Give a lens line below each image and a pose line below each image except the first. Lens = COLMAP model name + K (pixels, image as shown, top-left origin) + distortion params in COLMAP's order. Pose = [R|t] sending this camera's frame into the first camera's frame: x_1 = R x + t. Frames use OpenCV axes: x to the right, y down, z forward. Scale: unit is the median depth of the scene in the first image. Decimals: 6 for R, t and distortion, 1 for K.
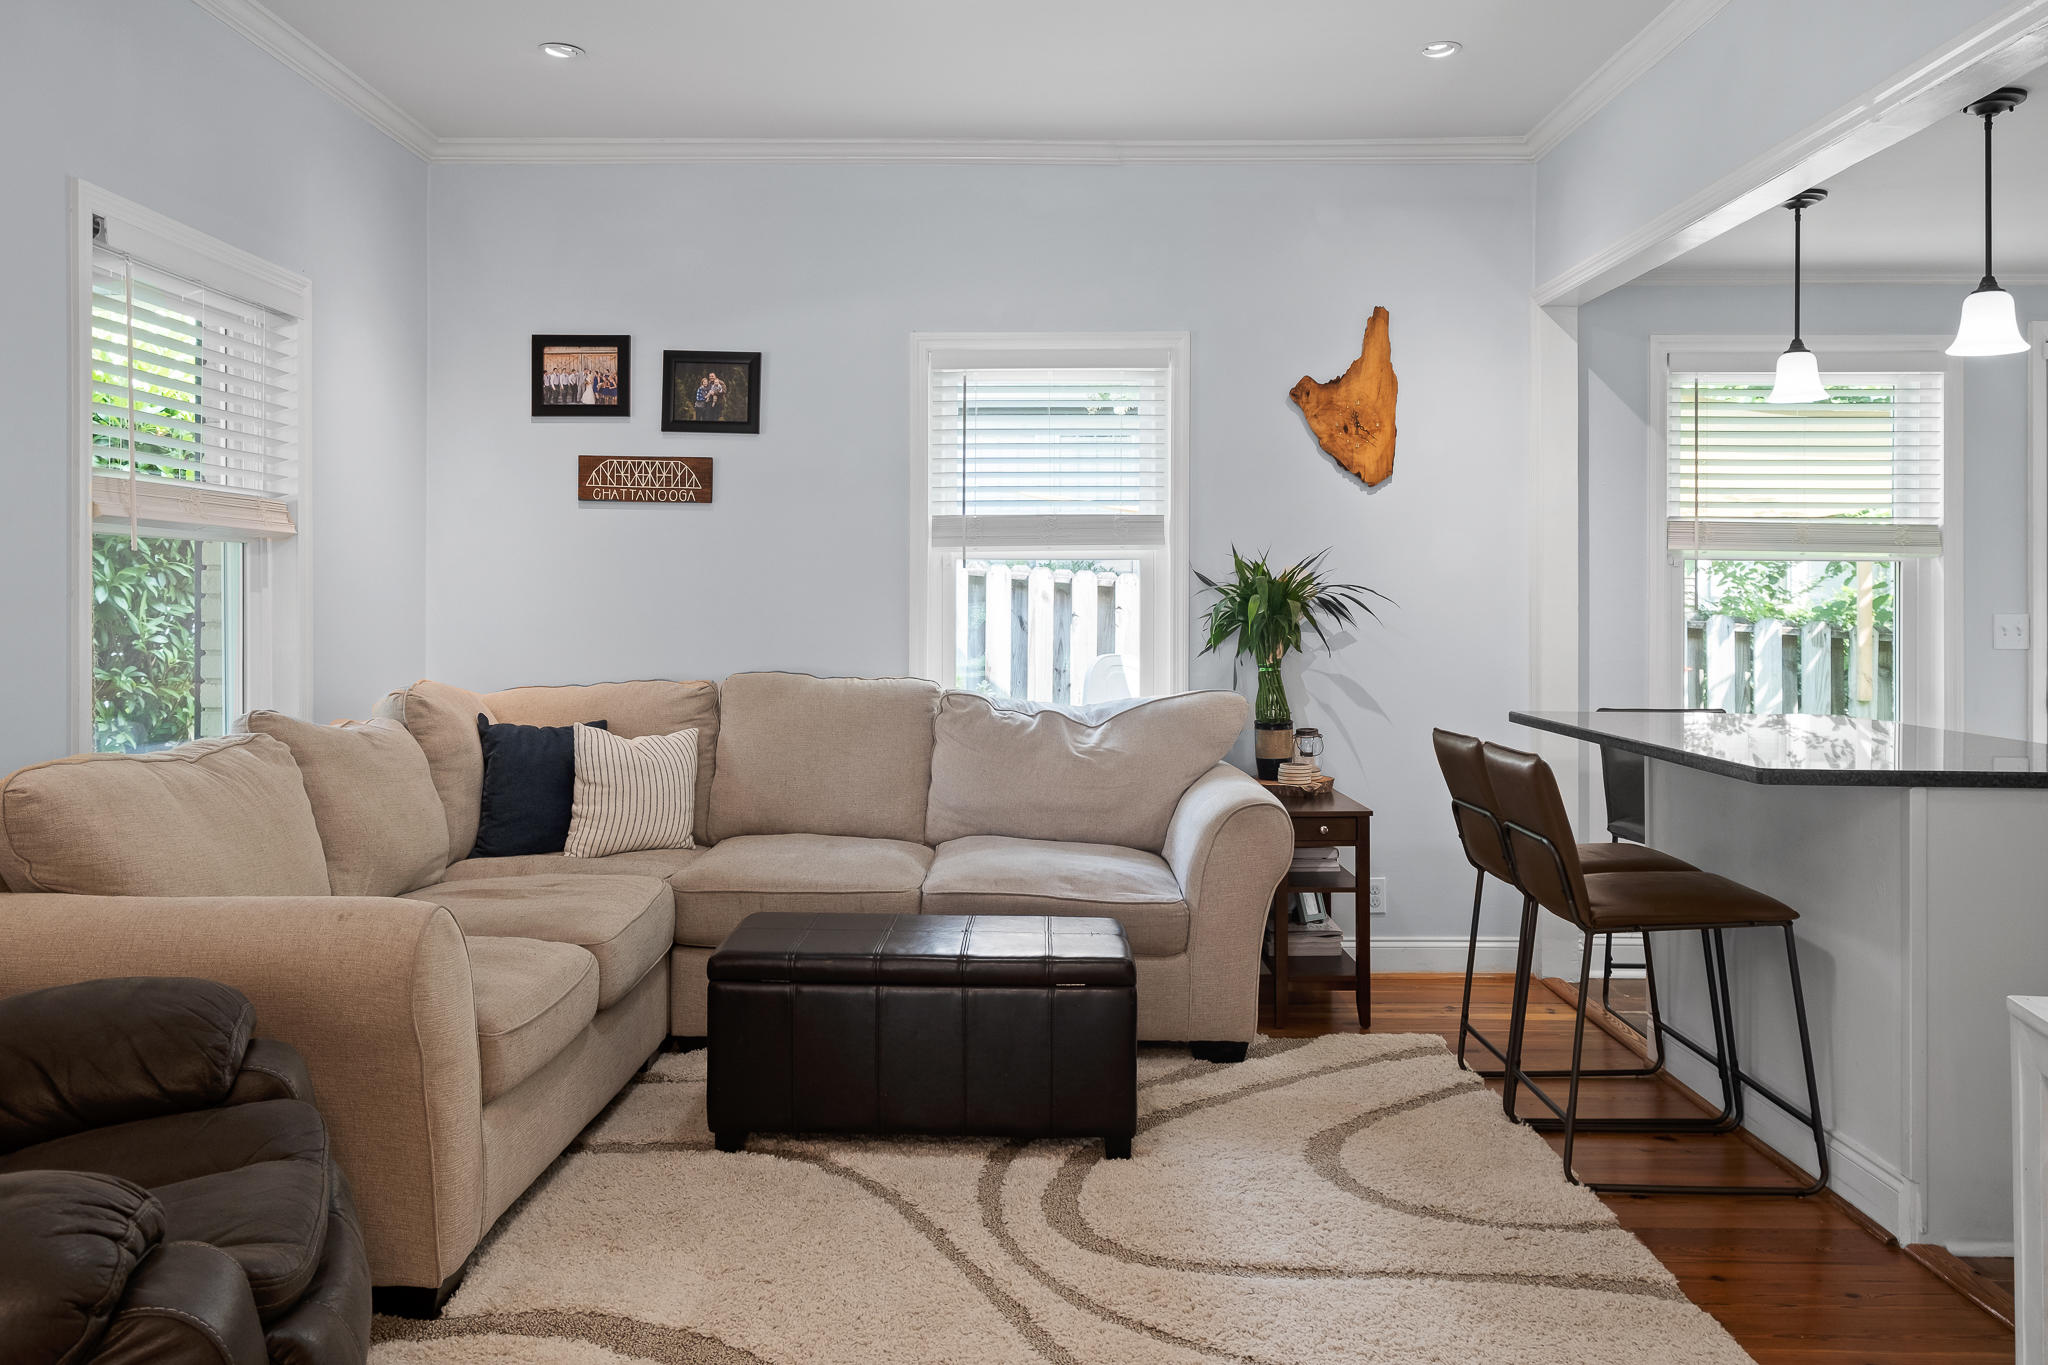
lens RADIAL K [[1557.9, 0, 1034.0], [0, 1557.9, 588.1], [0, 0, 1]] dist [-0.002880, 0.007546]
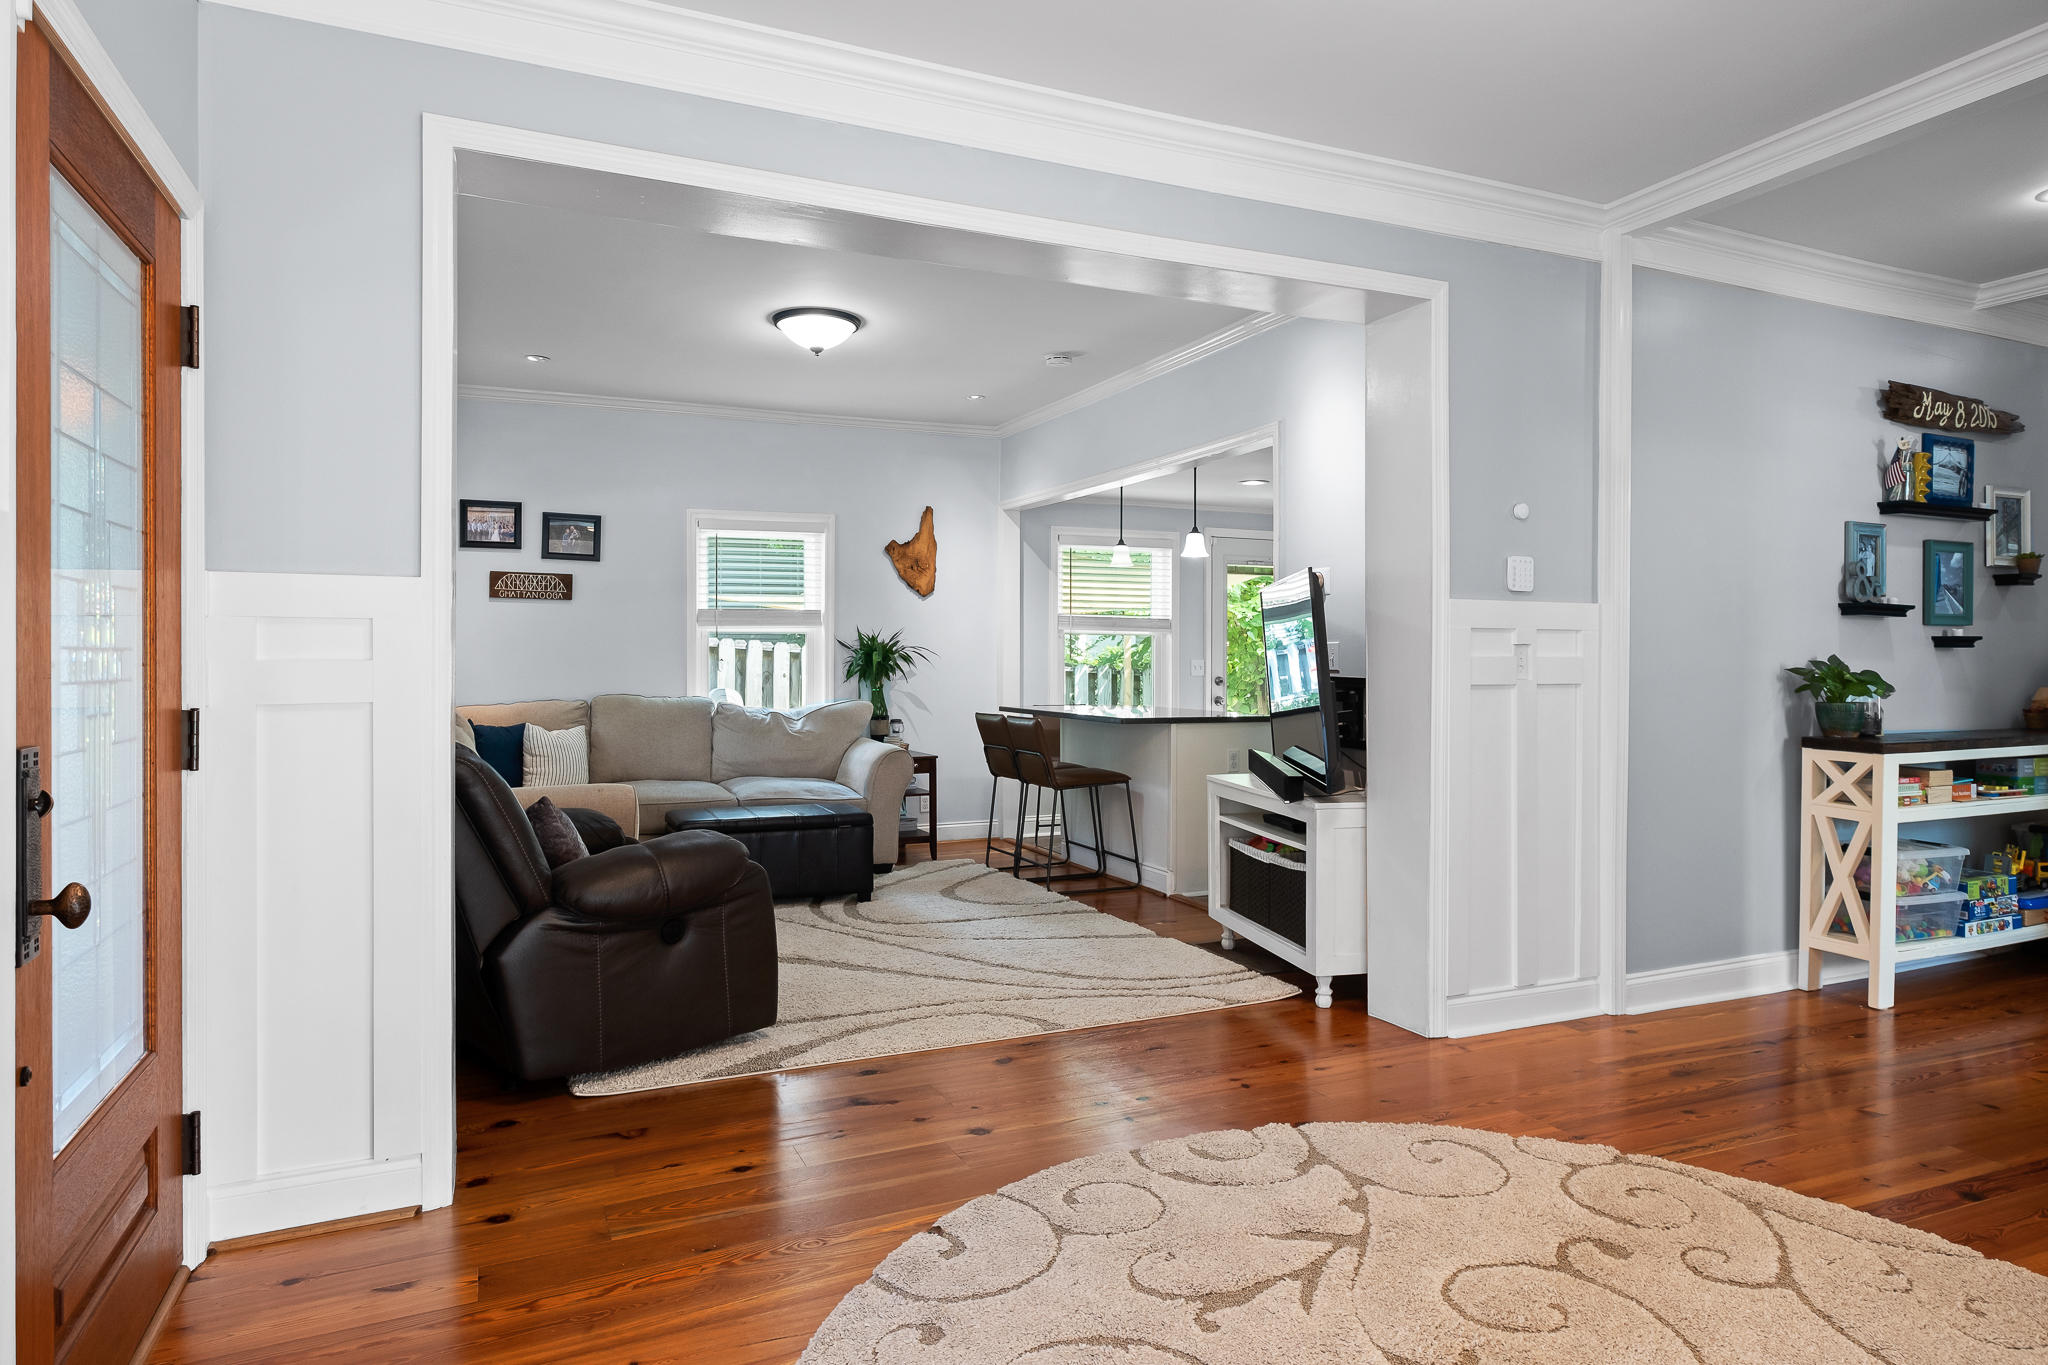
lens RADIAL K [[1196.4, 0, 1023.3], [0, 1196.4, 671.3], [0, 0, 1]] dist [0.000638, -0.000468]
pose [[0.911281, -0.008123, 0.411705, -0.300441], [-0.001038, 0.999757, 0.022023, -0.004426], [-0.411784, -0.020496, 0.911051, -0.446578]]
